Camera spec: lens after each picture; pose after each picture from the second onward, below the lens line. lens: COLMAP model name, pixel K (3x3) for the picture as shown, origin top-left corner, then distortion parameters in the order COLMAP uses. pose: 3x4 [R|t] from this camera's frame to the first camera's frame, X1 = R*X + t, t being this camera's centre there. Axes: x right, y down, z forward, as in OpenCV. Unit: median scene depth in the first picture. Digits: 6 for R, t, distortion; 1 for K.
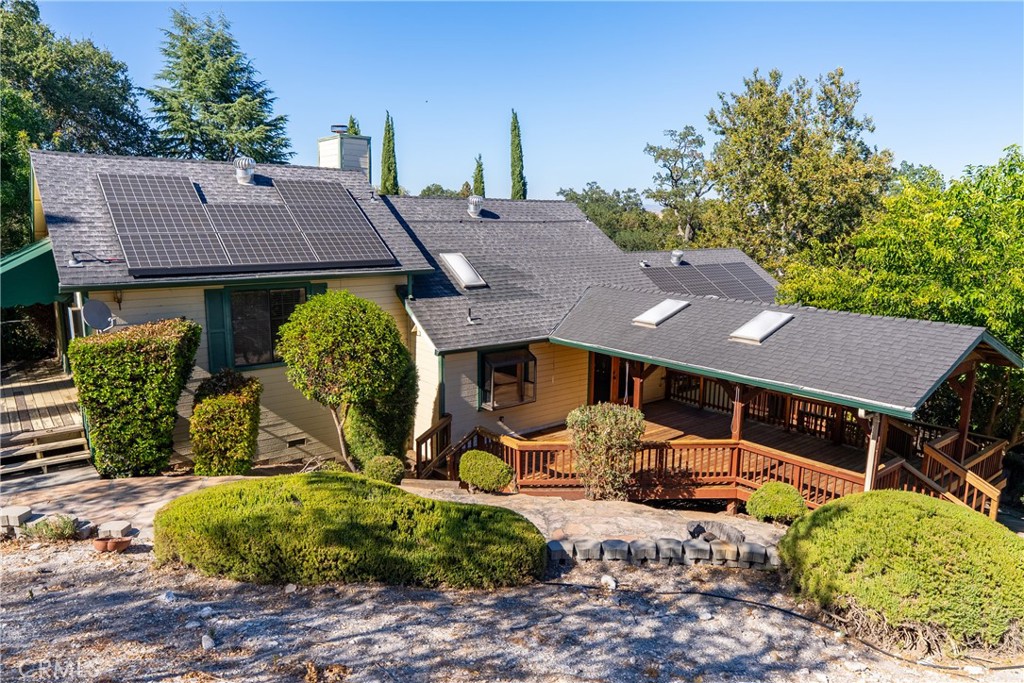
lens RADIAL K [[671.5, 0, 512.0], [0, 671.5, 341.5], [0, 0, 1]] dist [0.003600, 0.001423]
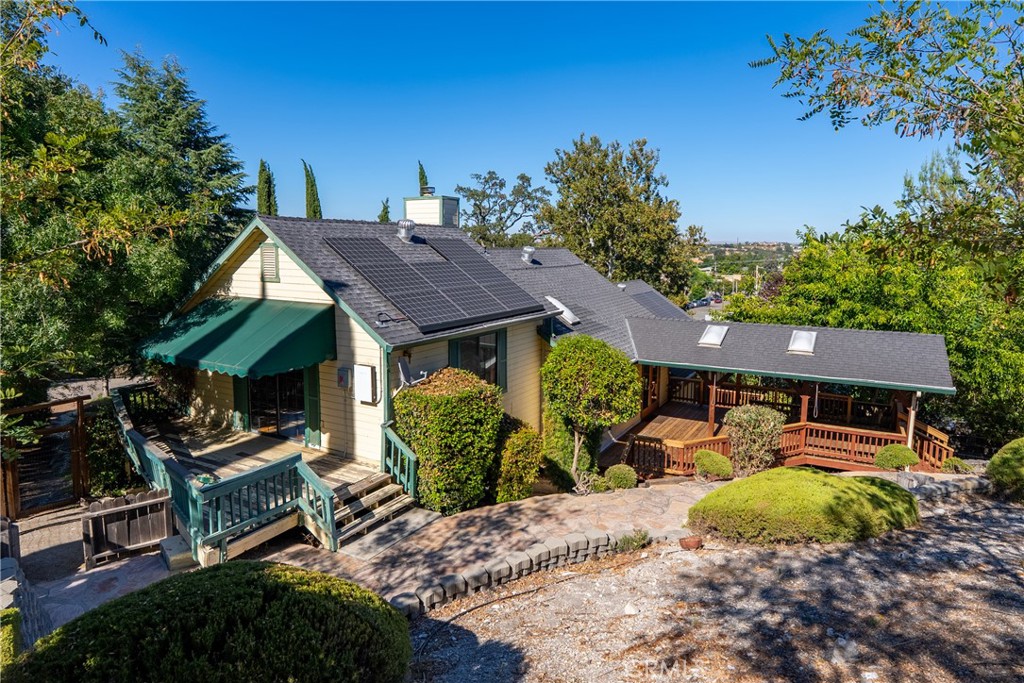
lens RADIAL K [[617.4, 0, 510.9], [0, 617.4, 323.3], [0, 0, 1]] dist [-0.002275, -0.000602]
pose [[0.931832, -0.051207, 0.359259, -0.702612], [0.070788, 0.996626, -0.041551, -0.053055], [-0.355919, 0.064150, 0.932312, -0.013086]]
